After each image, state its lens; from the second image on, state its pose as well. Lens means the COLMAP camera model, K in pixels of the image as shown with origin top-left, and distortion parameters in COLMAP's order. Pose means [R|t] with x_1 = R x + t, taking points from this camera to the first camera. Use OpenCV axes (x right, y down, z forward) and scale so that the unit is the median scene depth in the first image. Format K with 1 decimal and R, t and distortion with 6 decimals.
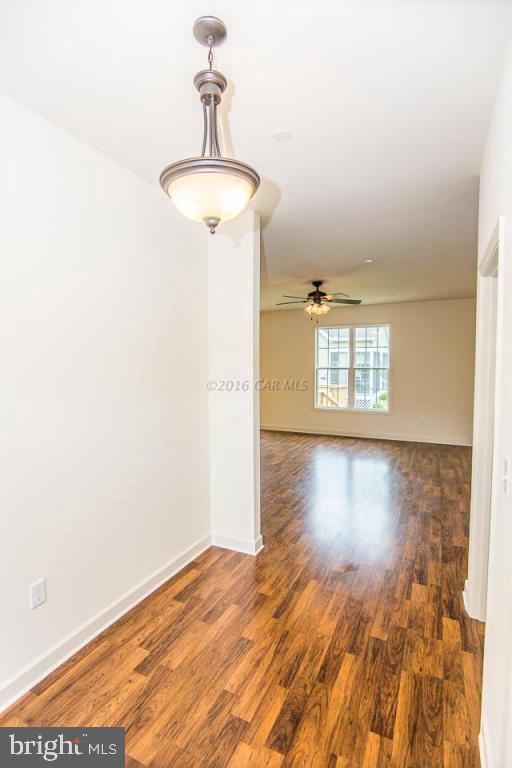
lens RADIAL K [[373.7, 0, 256.0], [0, 373.7, 384.0], [0, 0, 1]] dist [-0.018427, -0.000685]
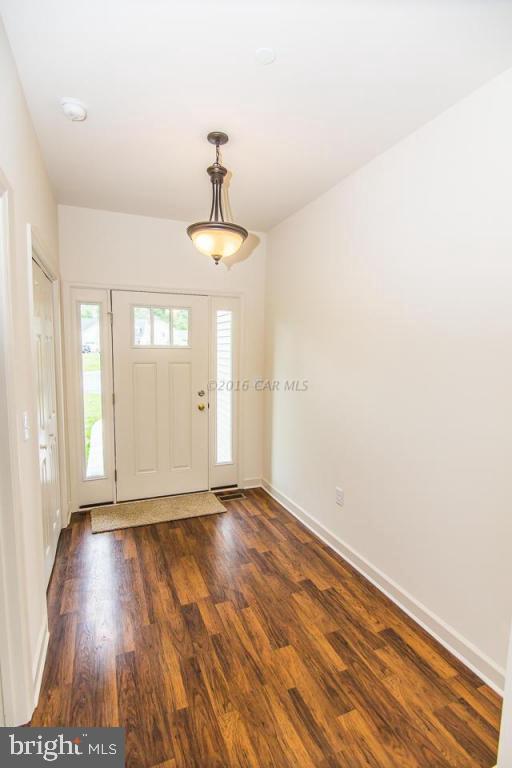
lens RADIAL K [[373.7, 0, 256.0], [0, 373.7, 384.0], [0, 0, 1]] dist [-0.018427, -0.000685]
pose [[-0.664791, 0.065205, -0.744178, 0.704706], [-0.052232, 0.989688, 0.133376, -0.077083], [0.745201, 0.127537, -0.654530, 1.567612]]
